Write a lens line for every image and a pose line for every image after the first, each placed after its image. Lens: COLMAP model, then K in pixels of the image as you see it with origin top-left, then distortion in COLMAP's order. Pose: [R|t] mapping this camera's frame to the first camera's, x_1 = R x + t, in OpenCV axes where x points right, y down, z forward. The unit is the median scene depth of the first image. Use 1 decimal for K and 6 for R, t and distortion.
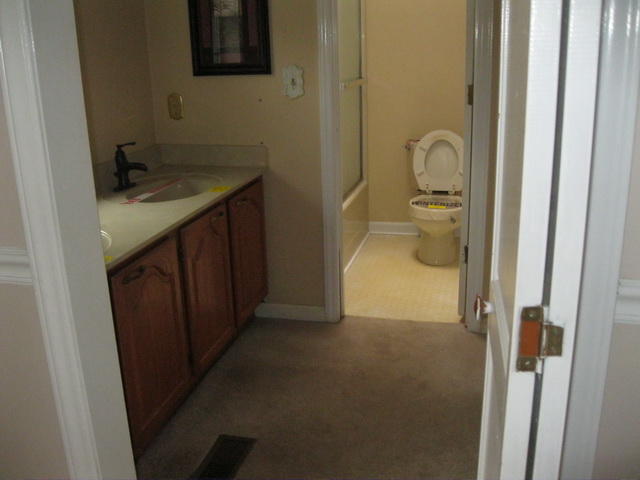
lens RADIAL K [[640.7, 0, 318.7], [0, 640.7, 230.8], [0, 0, 1]] dist [-0.100956, -0.004677]
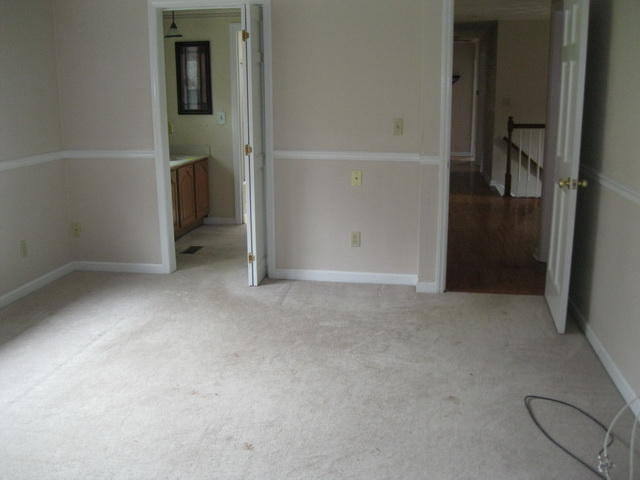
lens RADIAL K [[640.7, 0, 318.7], [0, 640.7, 230.8], [0, 0, 1]] dist [-0.100956, -0.004677]
pose [[0.996728, 0.002496, 0.080786, 0.127848], [0.003604, 0.997156, -0.075274, 0.357529], [-0.080744, 0.075319, 0.993885, -1.322336]]
